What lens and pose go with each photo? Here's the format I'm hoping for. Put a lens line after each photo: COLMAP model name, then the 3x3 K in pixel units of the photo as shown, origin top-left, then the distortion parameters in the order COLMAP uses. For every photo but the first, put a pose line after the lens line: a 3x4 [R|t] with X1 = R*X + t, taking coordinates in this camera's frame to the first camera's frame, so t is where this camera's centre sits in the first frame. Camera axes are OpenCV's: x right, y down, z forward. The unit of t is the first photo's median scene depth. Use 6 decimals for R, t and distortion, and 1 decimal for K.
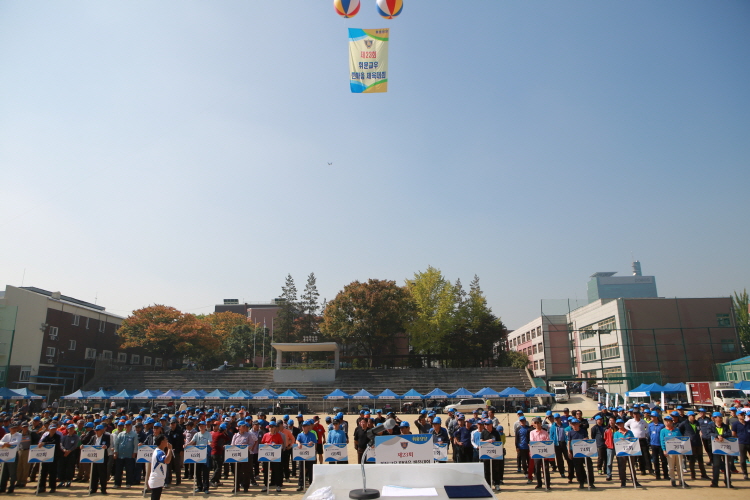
lens RADIAL K [[528.7, 0, 370.5], [0, 528.7, 242.0], [0, 0, 1]] dist [-0.098070, 0.065453]
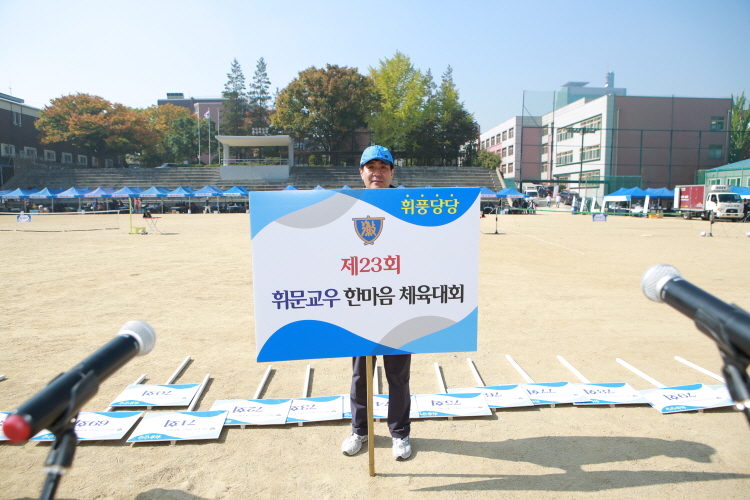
lens RADIAL K [[528.7, 0, 374.8], [0, 528.7, 252.3], [0, 0, 1]] dist [-0.098070, 0.065453]
pose [[0.996825, 0.003458, 0.079548, 0.008120], [-0.032754, 0.928420, 0.370086, 0.038716], [-0.072574, -0.371517, 0.925585, 0.092919]]
